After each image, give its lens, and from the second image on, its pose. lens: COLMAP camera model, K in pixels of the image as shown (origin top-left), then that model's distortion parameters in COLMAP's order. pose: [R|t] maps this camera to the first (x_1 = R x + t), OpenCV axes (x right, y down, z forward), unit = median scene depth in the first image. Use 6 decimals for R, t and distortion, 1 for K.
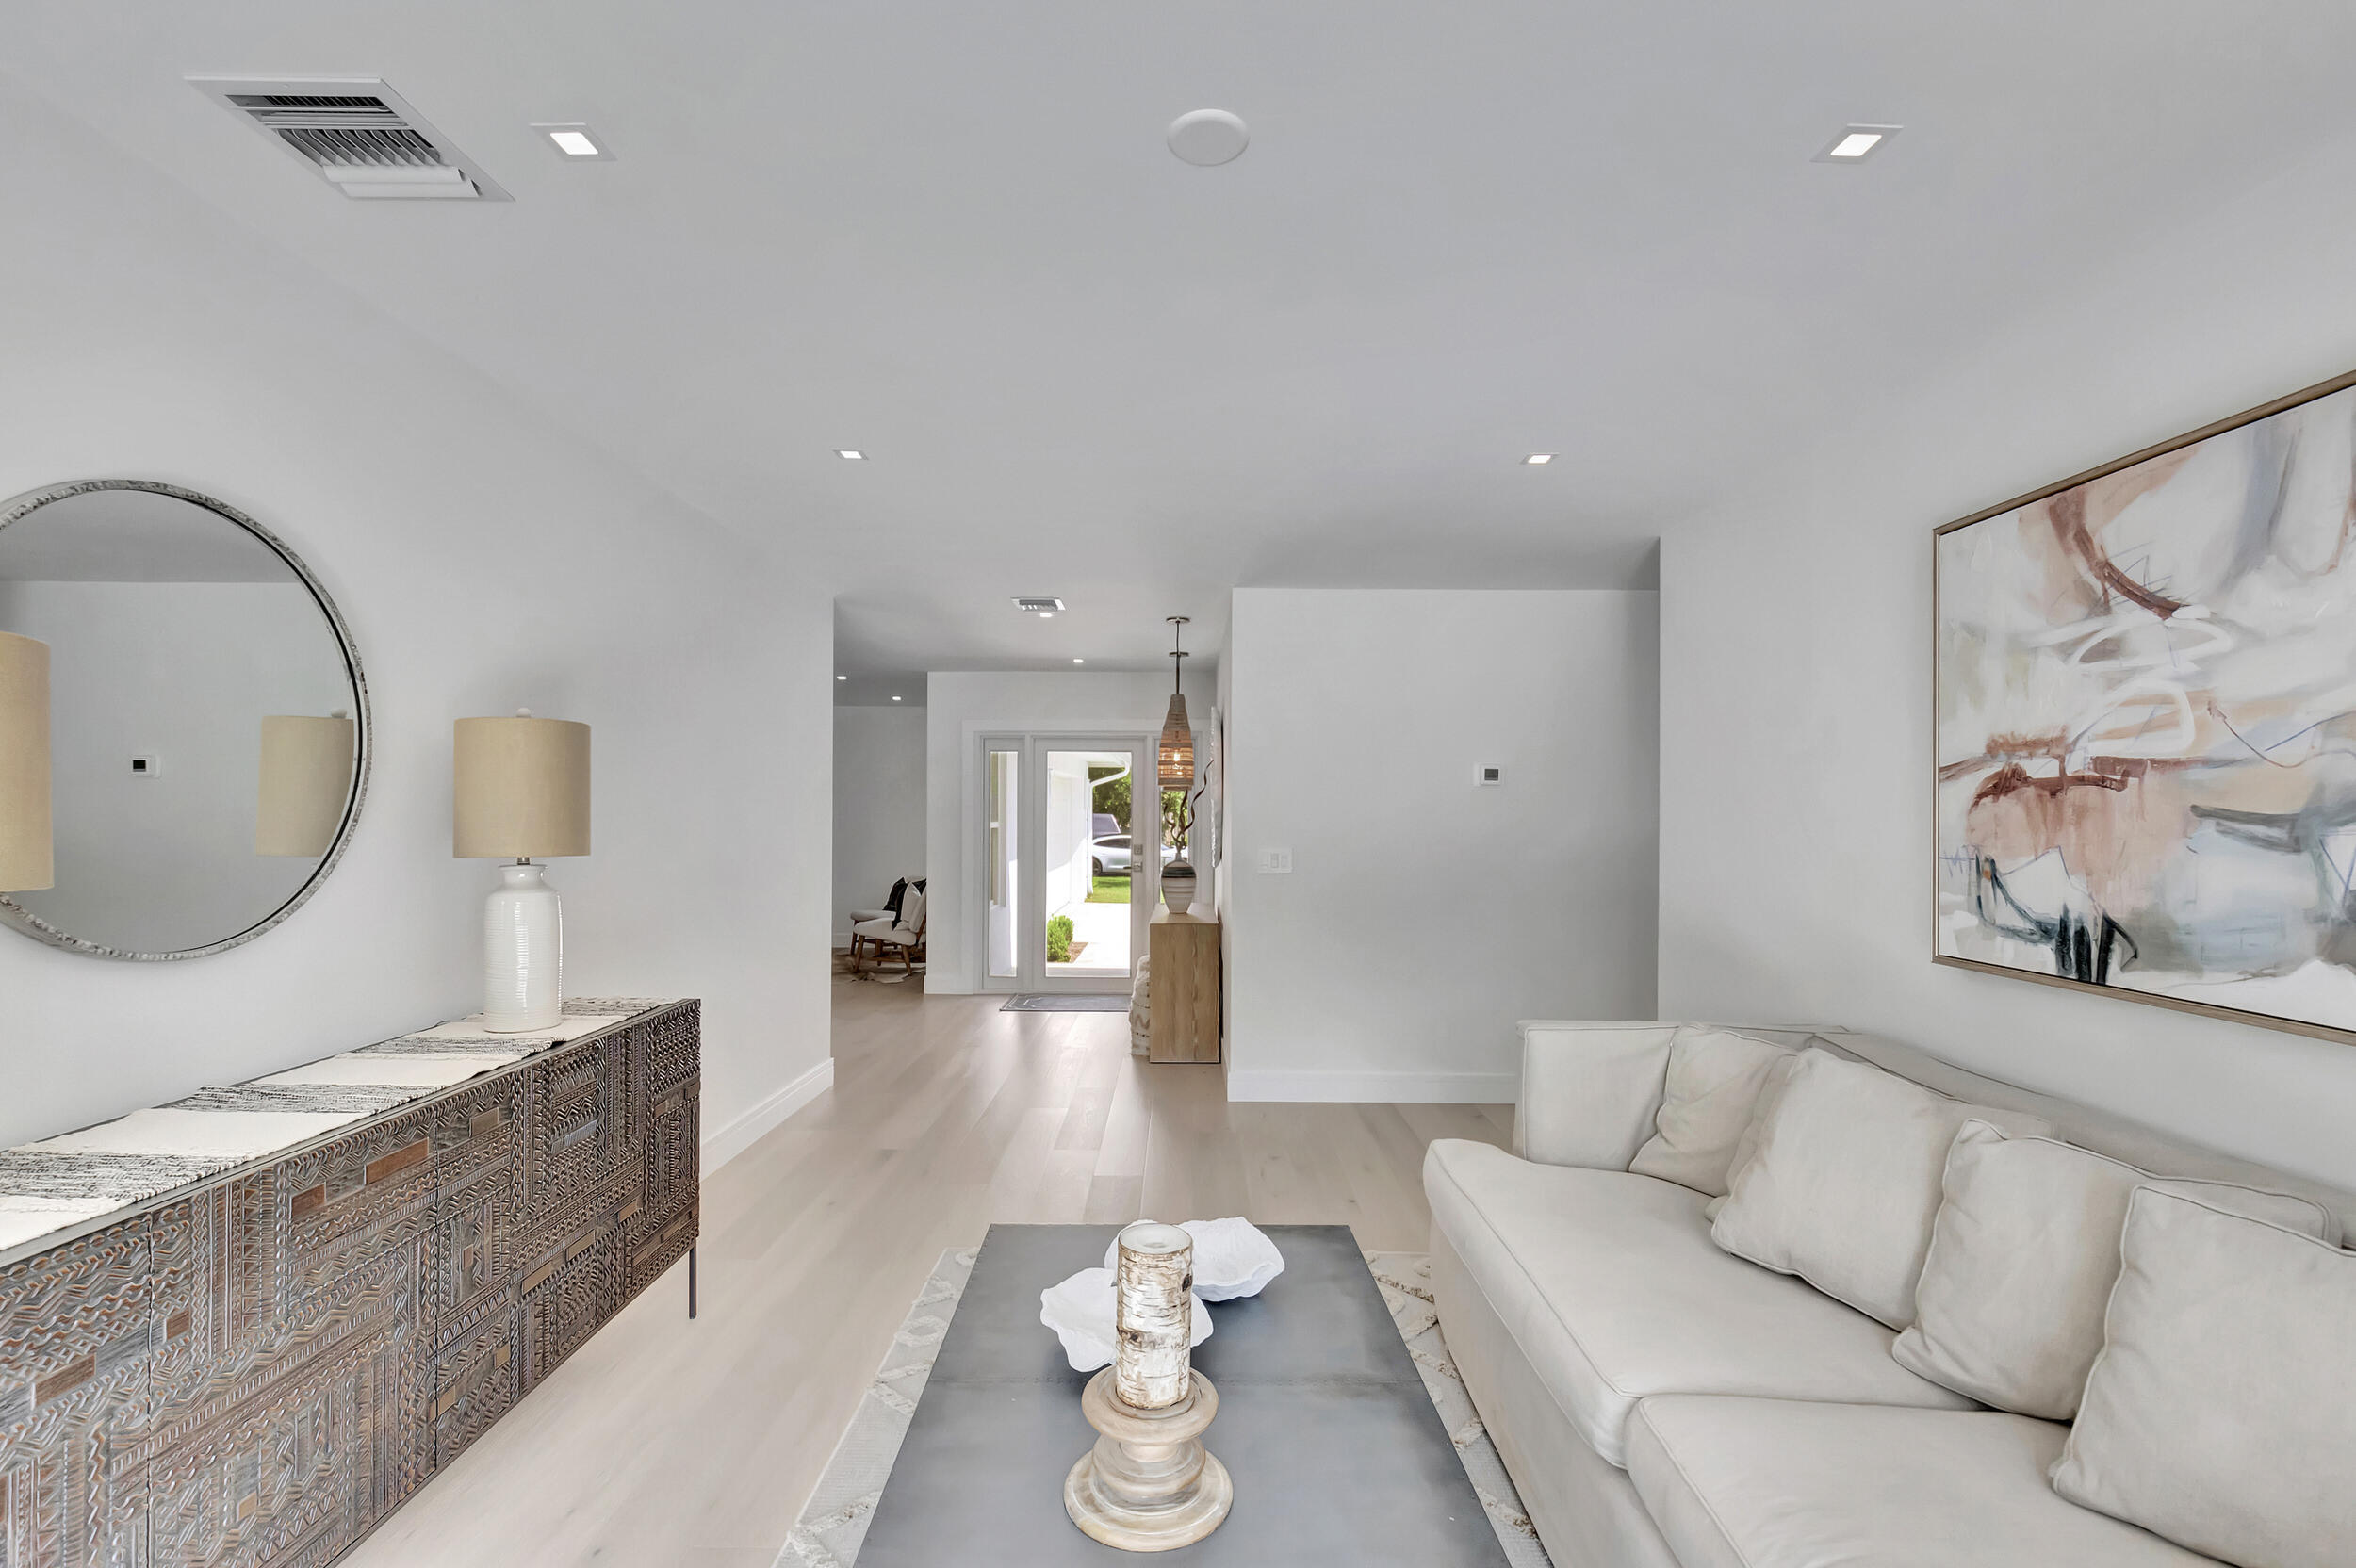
lens RADIAL K [[1044.8, 0, 1175.1], [0, 1044.8, 789.0], [0, 0, 1]] dist [-0.000164, 0.000971]
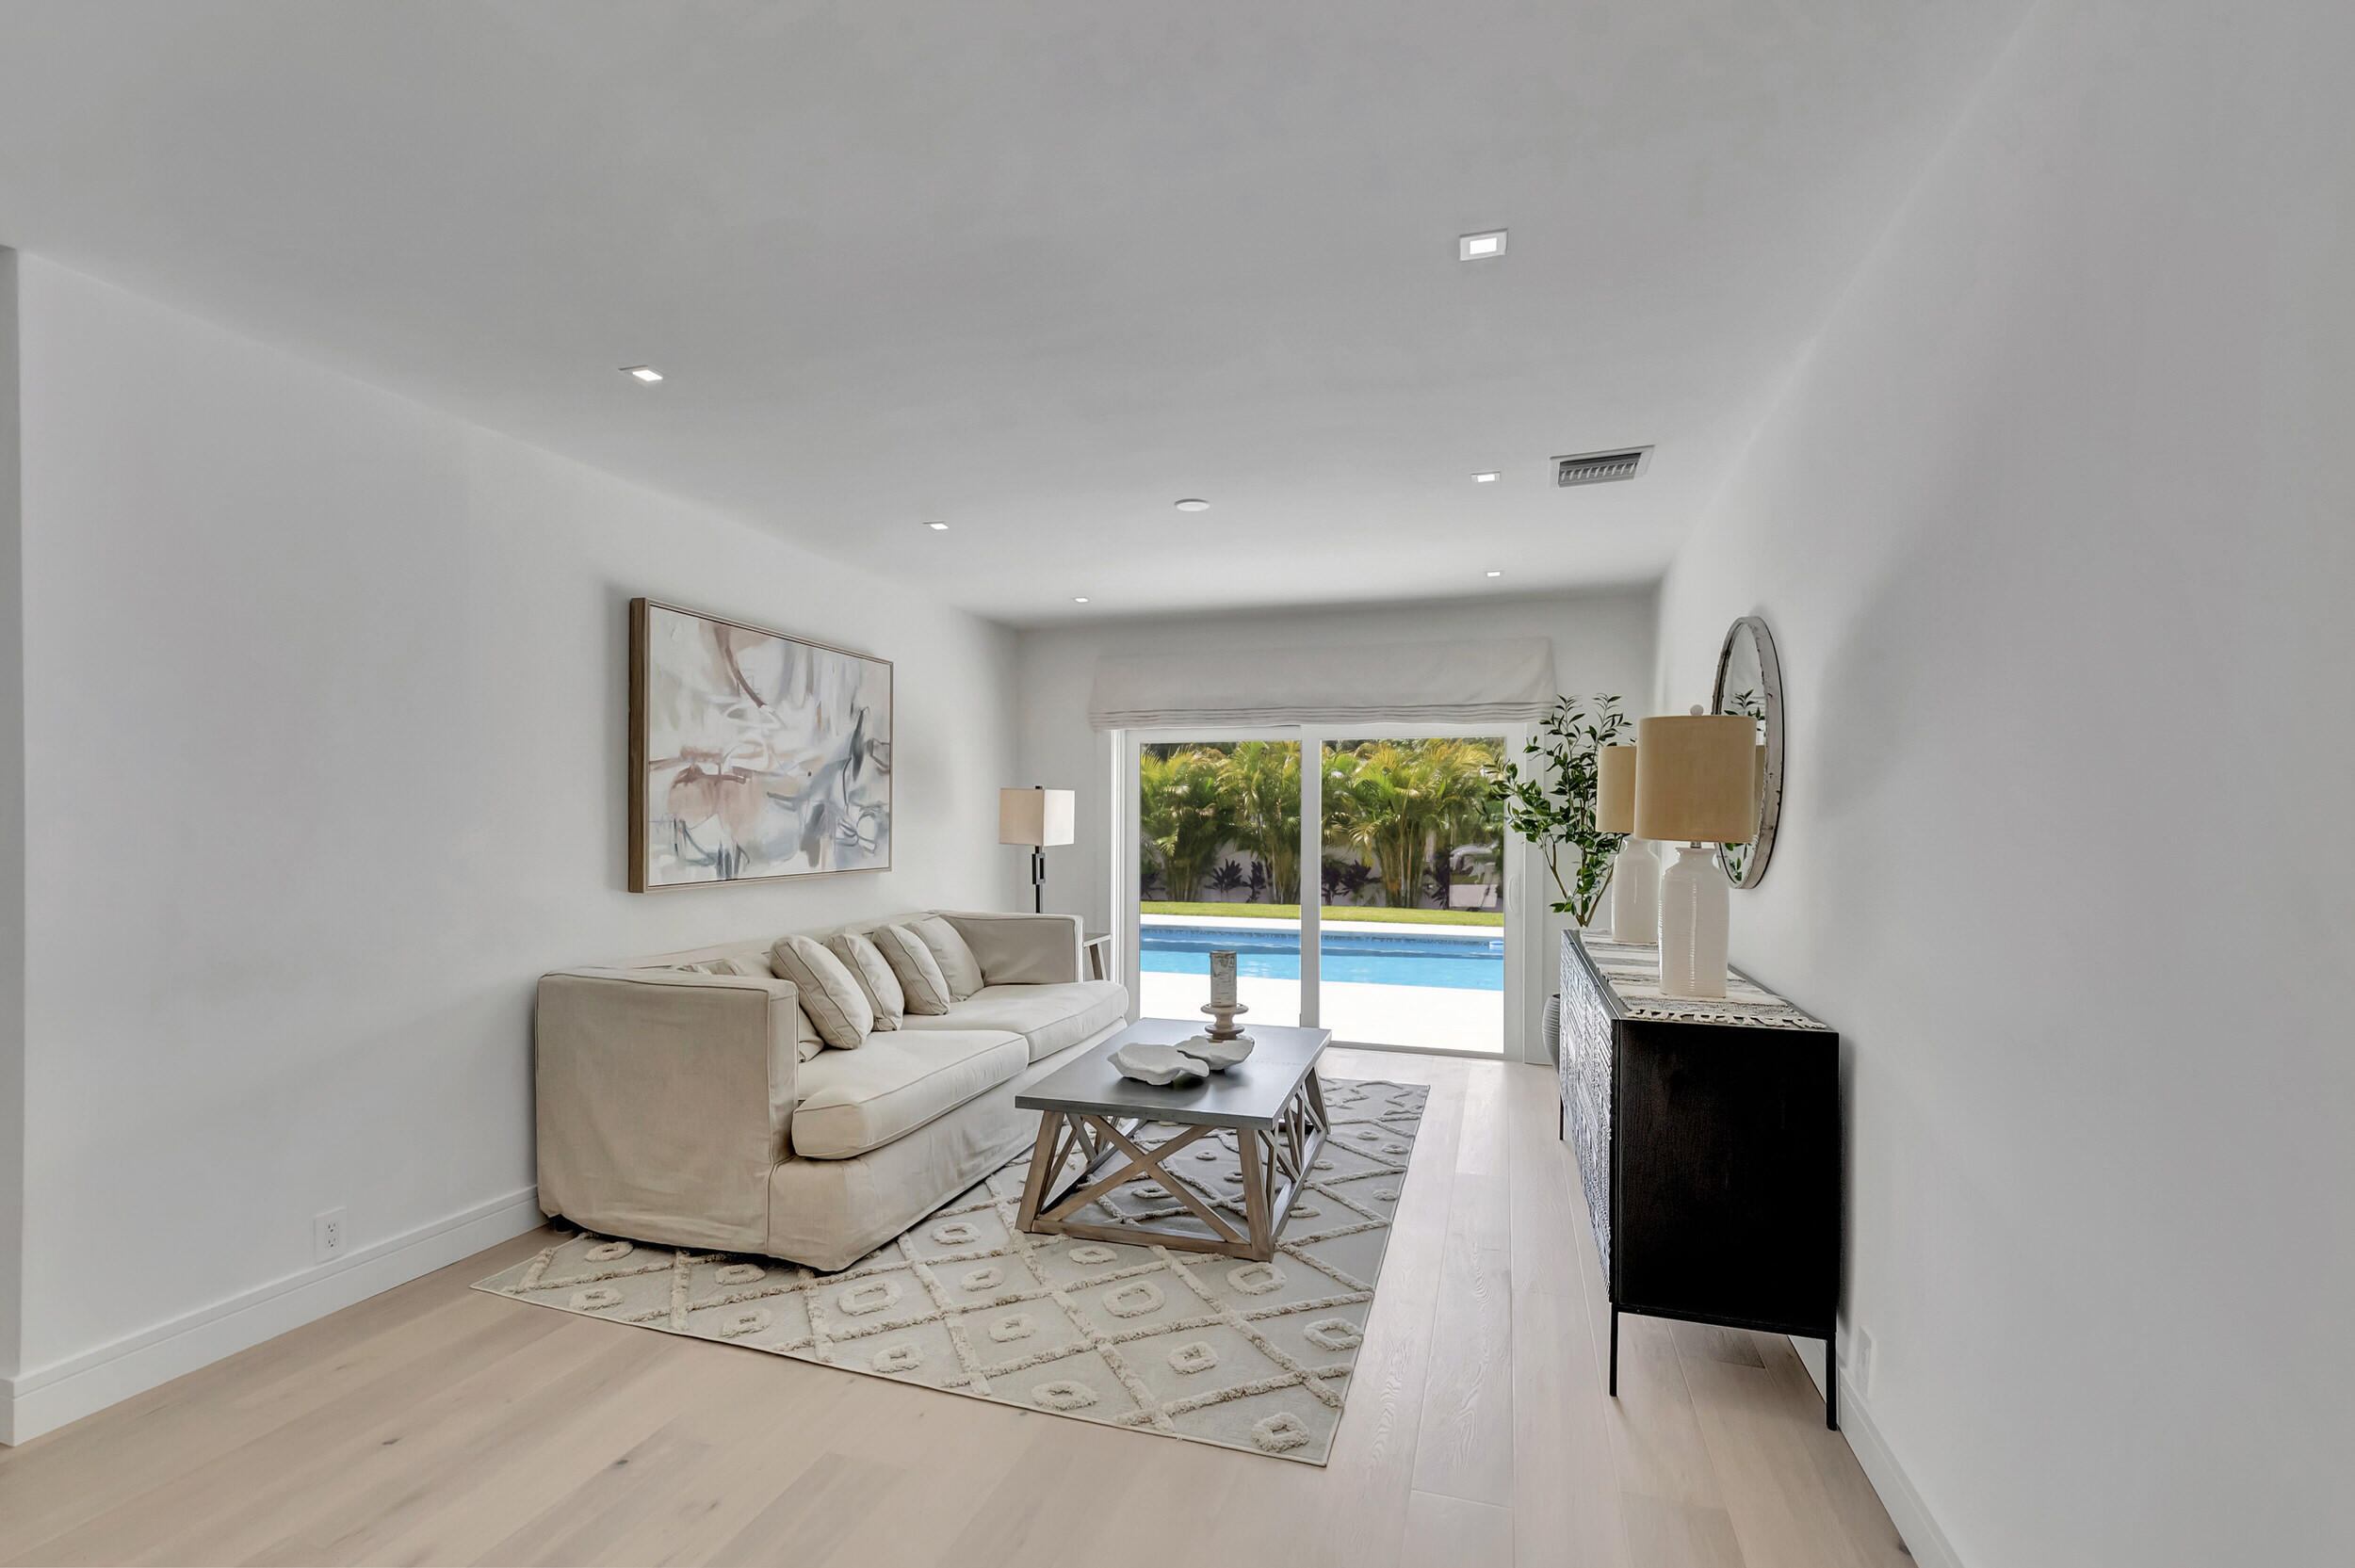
lens RADIAL K [[1044.2, 0, 1174.6], [0, 1044.2, 789.0], [0, 0, 1]] dist [-0.000164, 0.000971]
pose [[-0.958020, -0.007523, 0.286602, -0.489798], [-0.021264, 0.998767, -0.044861, 0.082989], [-0.285911, -0.049072, -0.956999, 2.626412]]
